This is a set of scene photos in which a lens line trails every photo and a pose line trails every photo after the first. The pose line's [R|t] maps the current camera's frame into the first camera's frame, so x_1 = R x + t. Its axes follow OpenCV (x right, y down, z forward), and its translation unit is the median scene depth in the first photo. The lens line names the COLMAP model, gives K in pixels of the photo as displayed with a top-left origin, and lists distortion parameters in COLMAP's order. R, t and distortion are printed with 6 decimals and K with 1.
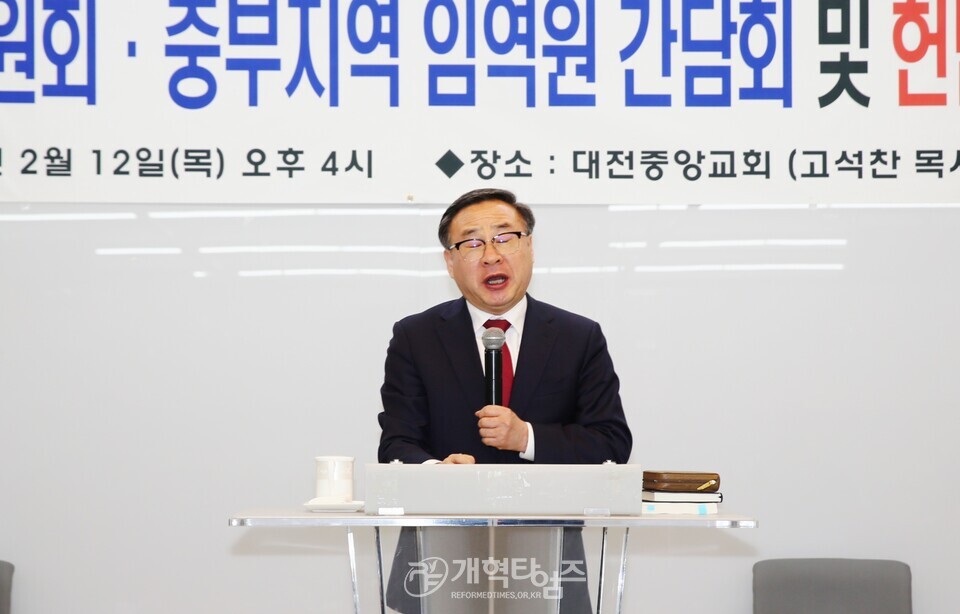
lens RADIAL K [[1969.0, 0, 486.6], [0, 1969.0, 299.3], [0, 0, 1]] dist [0.050964, 0.000000]
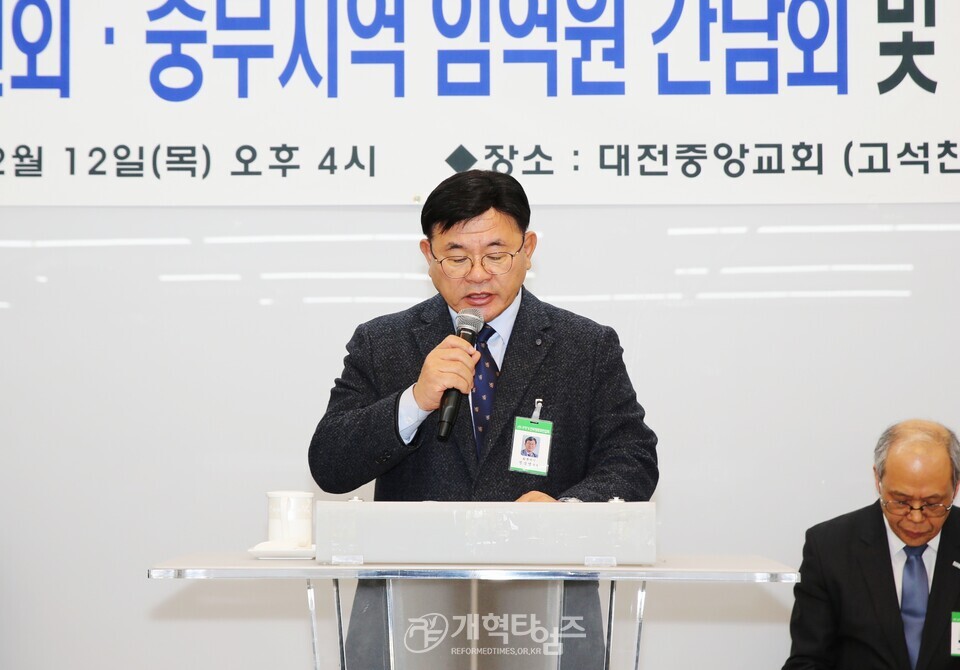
lens RADIAL K [[1885.7, 0, 468.5], [0, 1885.7, 304.6], [0, 0, 1]] dist [0.108835, 0.000000]
pose [[0.998829, -0.004635, -0.048154, 0.025529], [0.004021, 0.999910, -0.012828, 0.007915], [0.048210, 0.012619, 0.998758, 0.142684]]
